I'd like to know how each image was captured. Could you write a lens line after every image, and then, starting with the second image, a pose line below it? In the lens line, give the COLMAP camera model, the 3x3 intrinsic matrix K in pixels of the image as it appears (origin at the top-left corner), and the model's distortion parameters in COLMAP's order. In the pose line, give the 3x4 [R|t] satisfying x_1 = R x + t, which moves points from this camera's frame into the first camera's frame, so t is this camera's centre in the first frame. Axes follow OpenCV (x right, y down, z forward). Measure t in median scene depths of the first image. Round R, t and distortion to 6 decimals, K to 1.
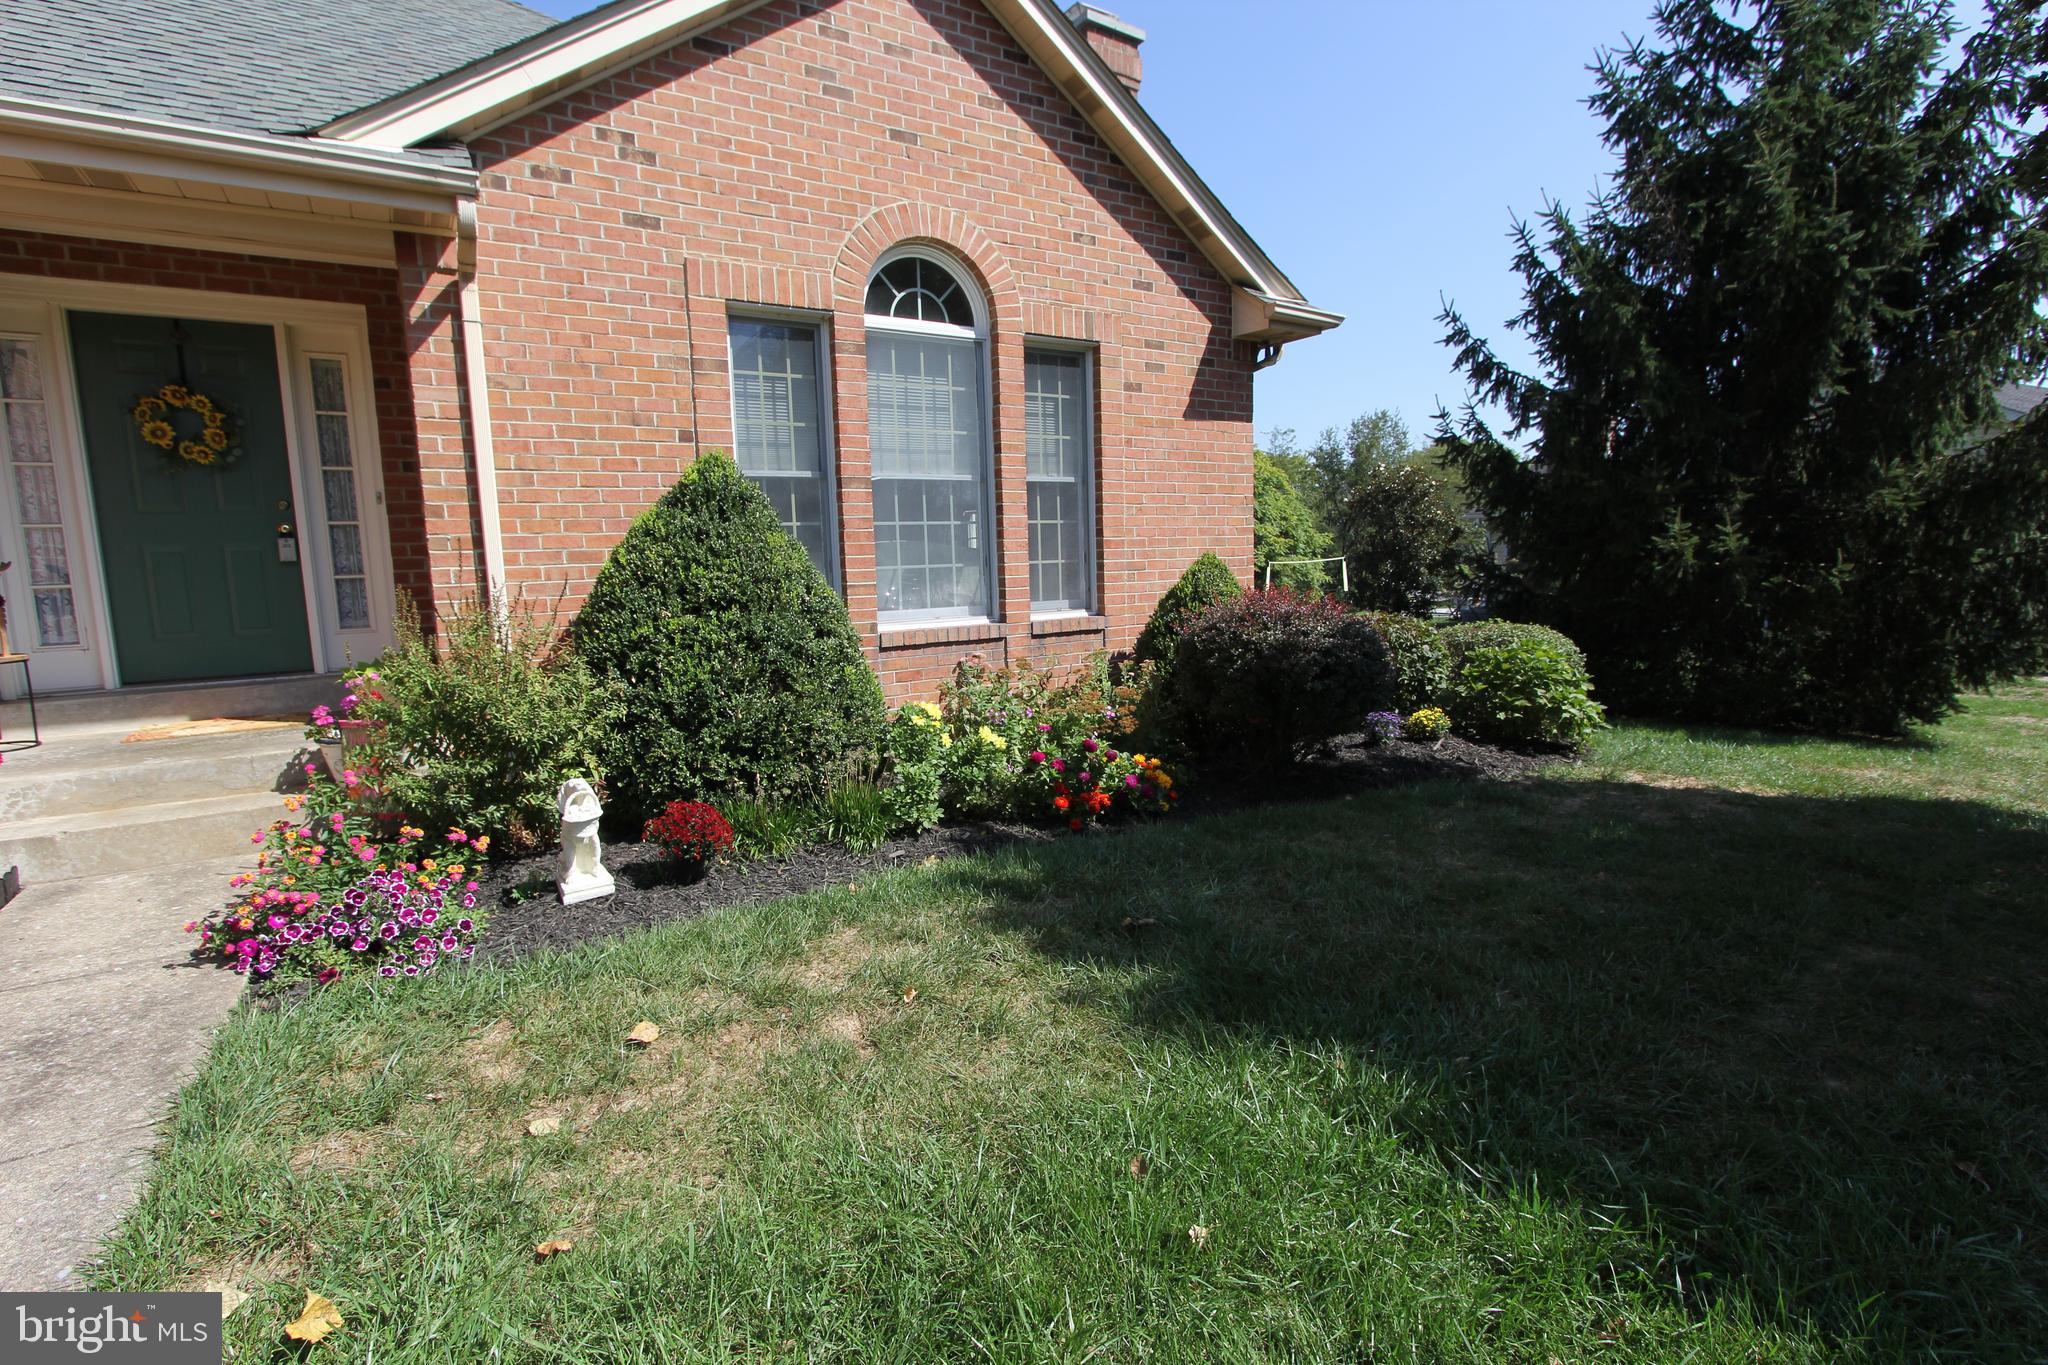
lens RADIAL K [[951.5, 0, 1028.2], [0, 951.5, 678.5], [0, 0, 1]] dist [-0.024817, 0.006724]
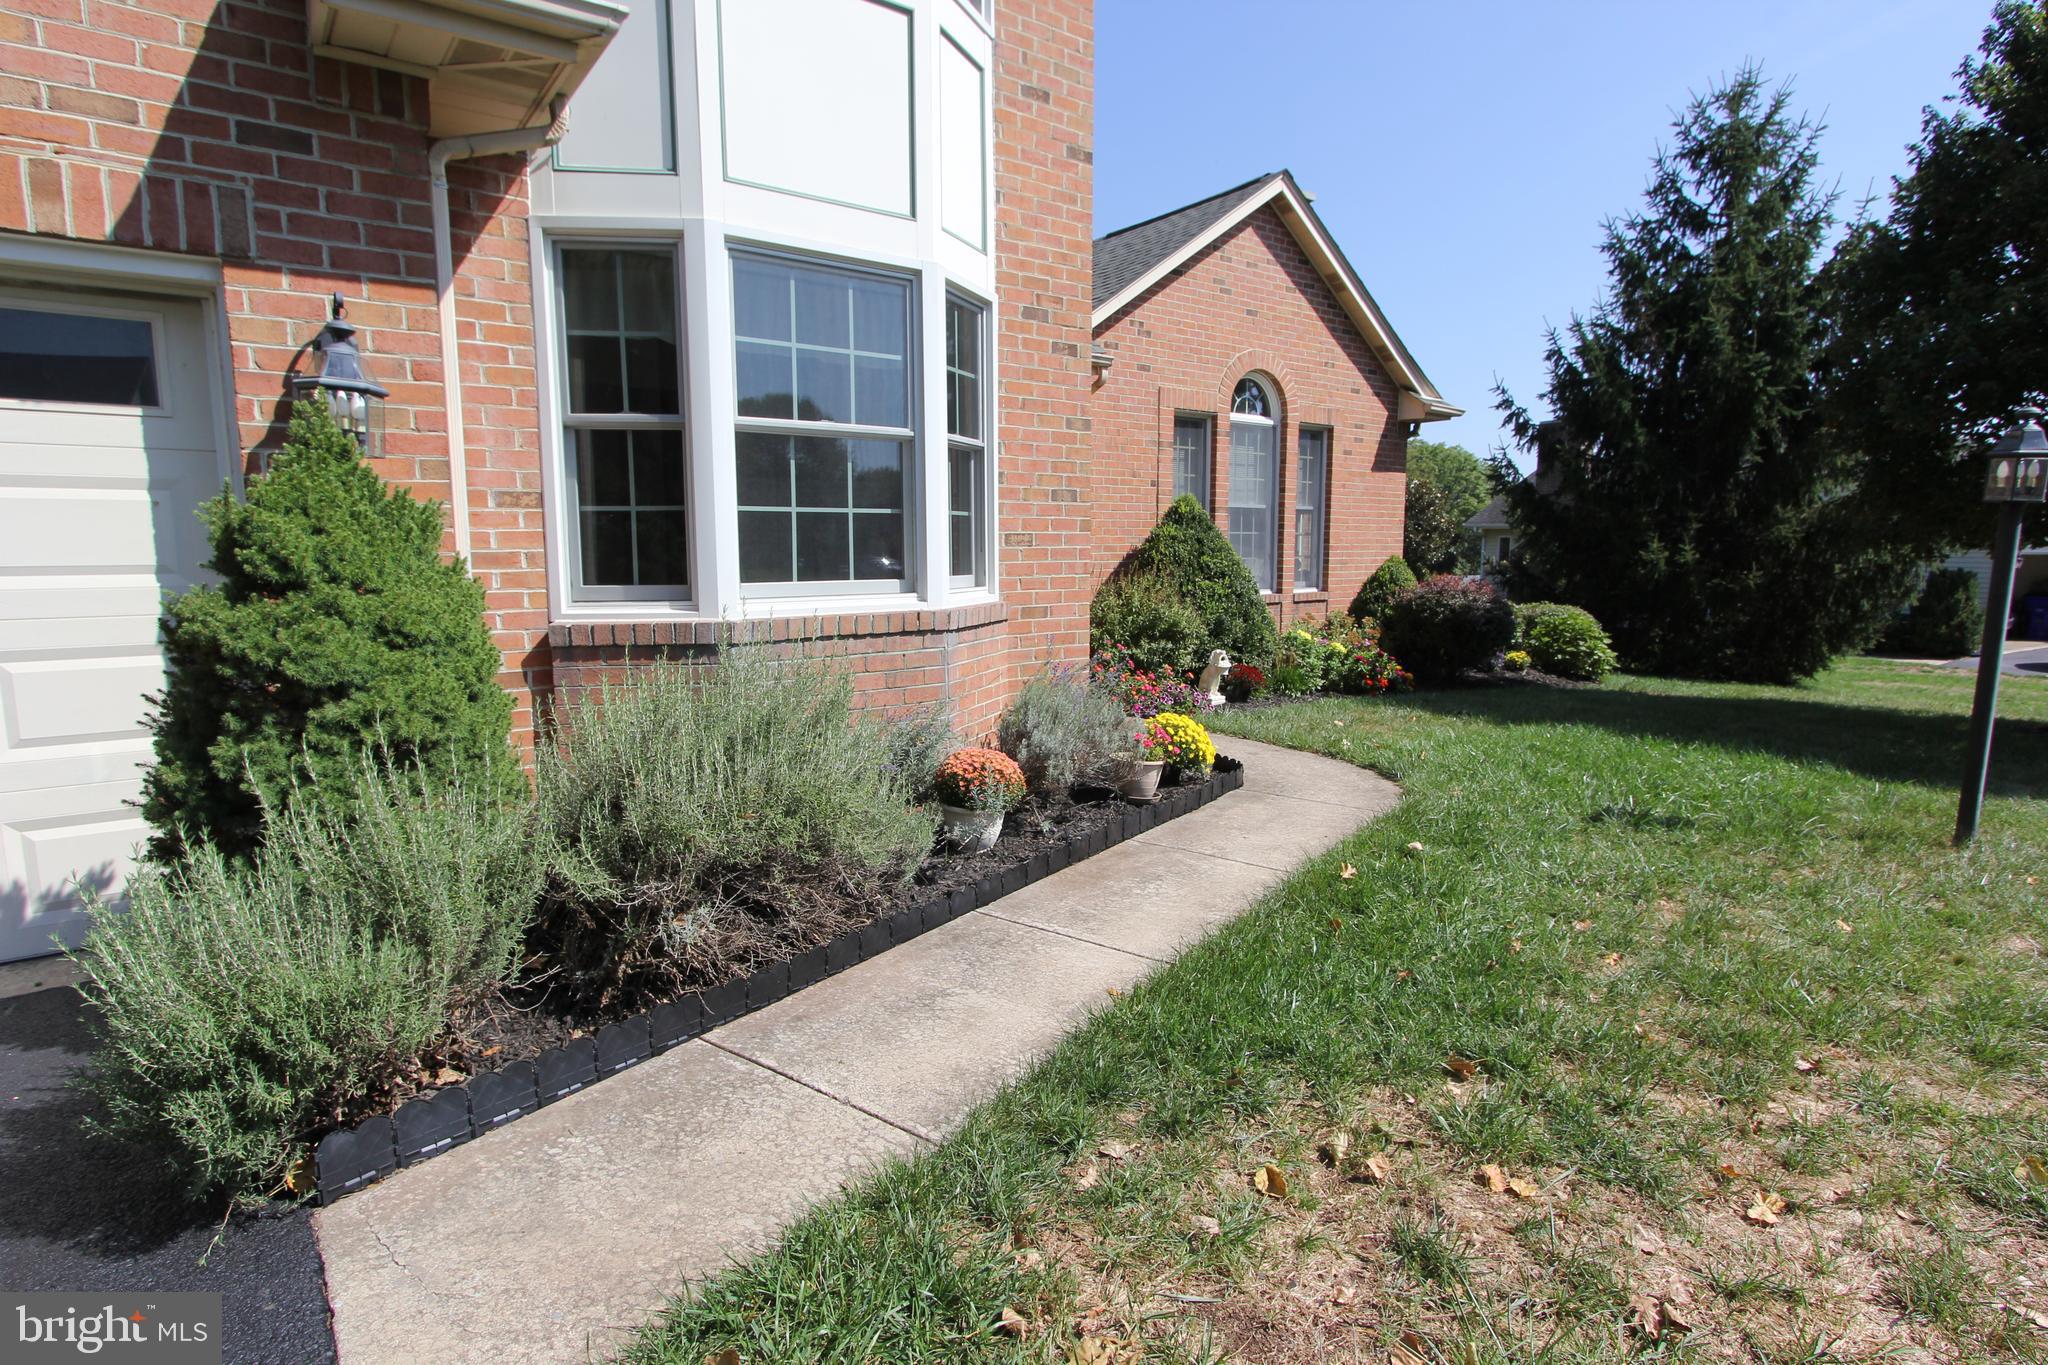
lens RADIAL K [[1034.8, 0, 1026.8], [0, 1034.8, 680.0], [0, 0, 1]] dist [-0.018196, 0.002583]
pose [[0.996474, 0.017364, 0.082084, -0.614323], [-0.017437, 0.999848, 0.000171, 0.100818], [-0.082068, -0.001602, 0.996625, -0.773738]]
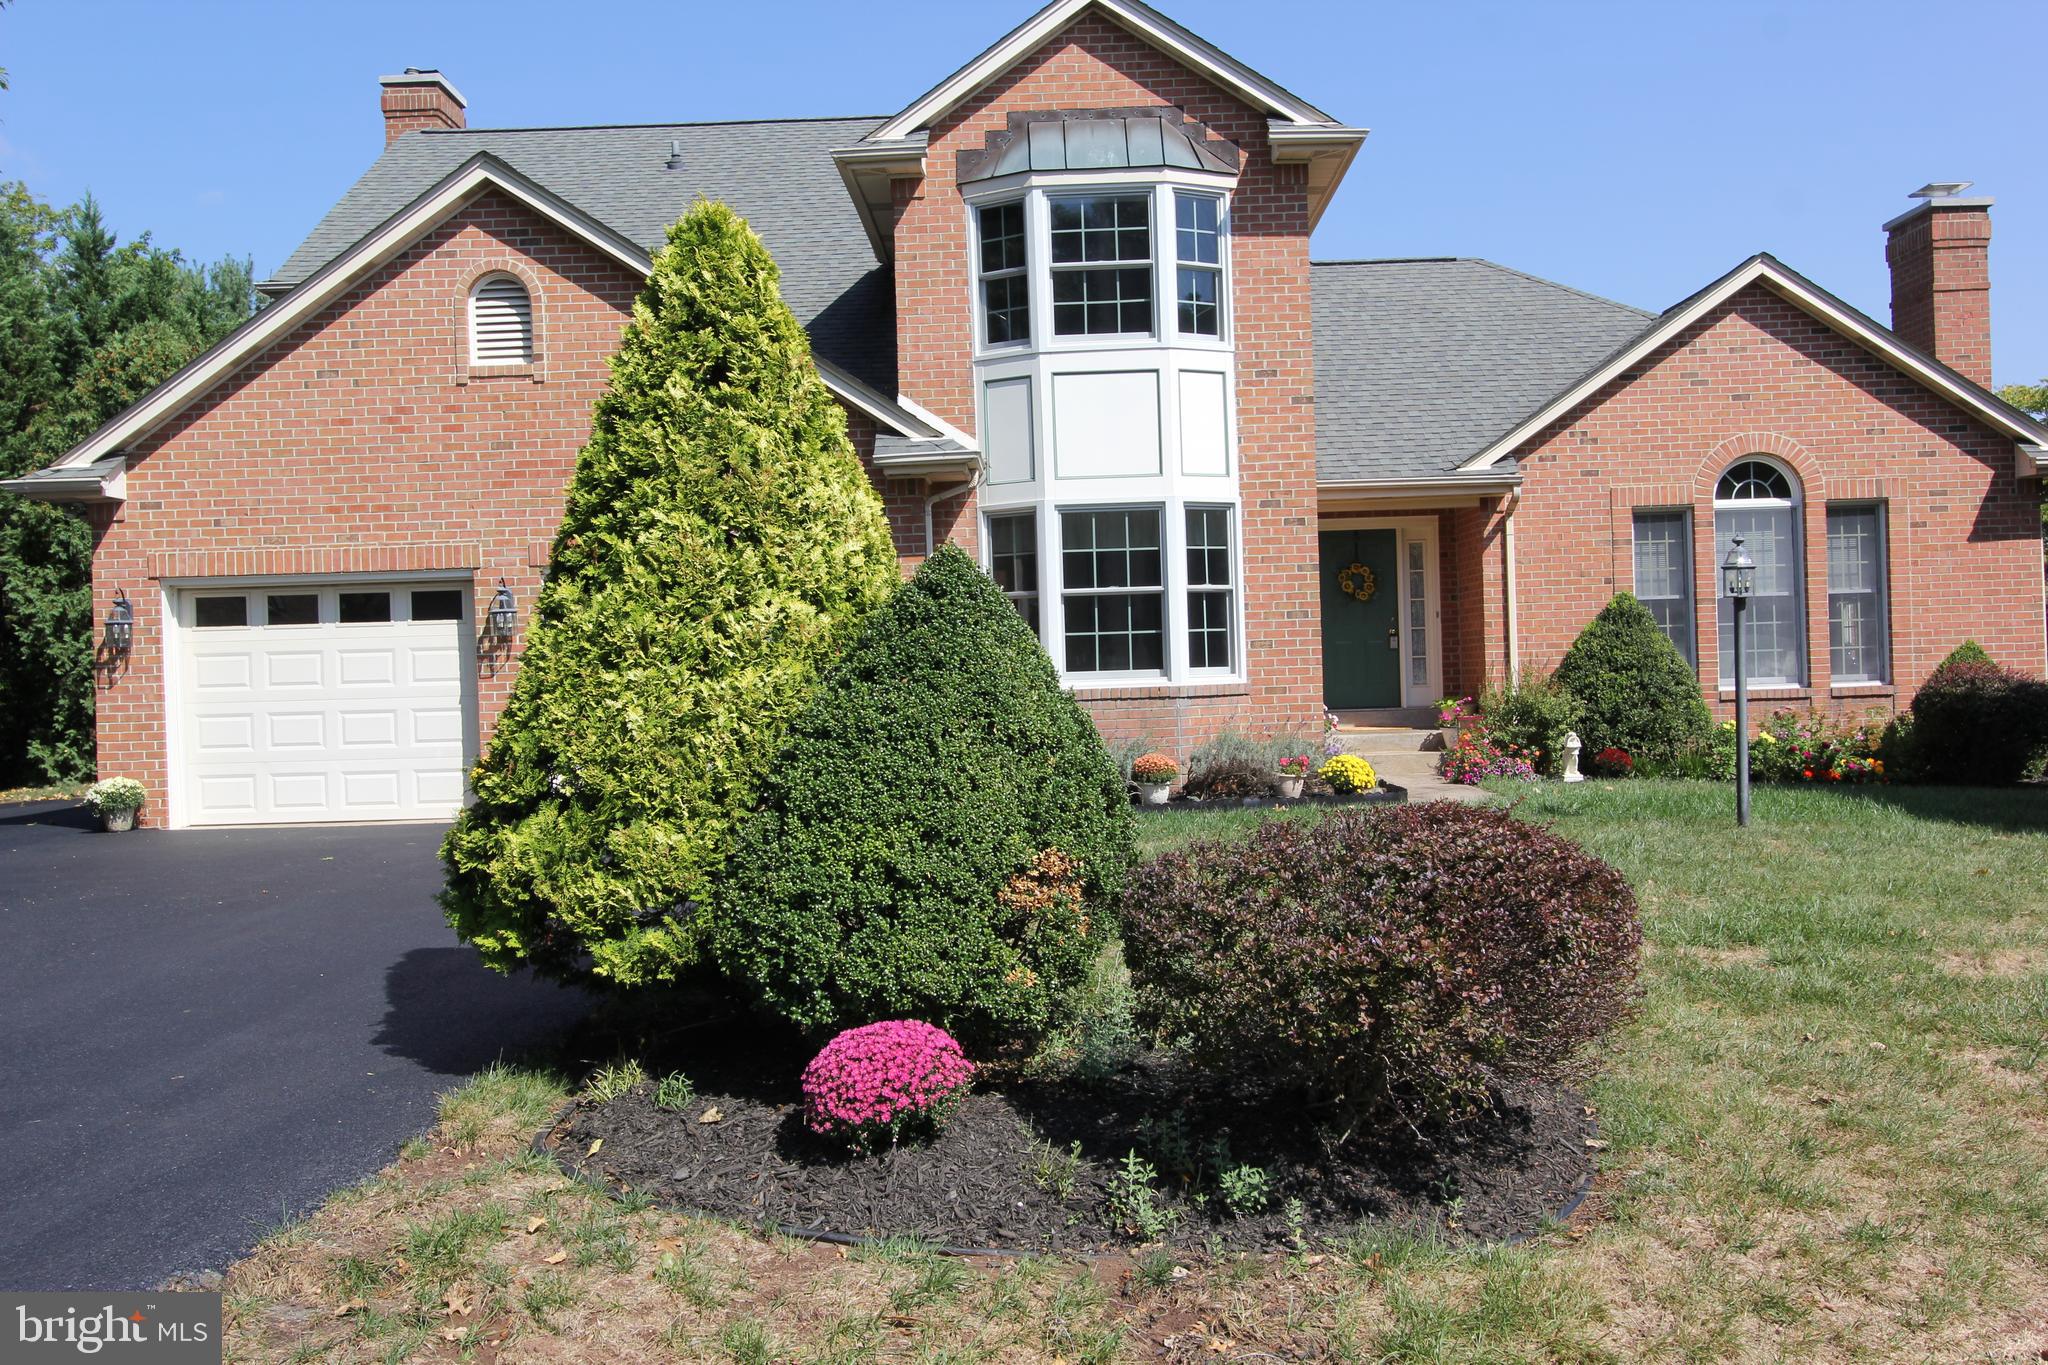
lens RADIAL K [[1907.4, 0, 1025.7], [0, 1907.4, 667.1], [0, 0, 1]] dist [0.035304, 0.000000]
pose [[0.836786, -0.000358, -0.547530, 0.598410], [-0.063121, 0.993269, -0.097117, 0.282740], [0.543880, 0.115826, 0.831131, -2.206362]]
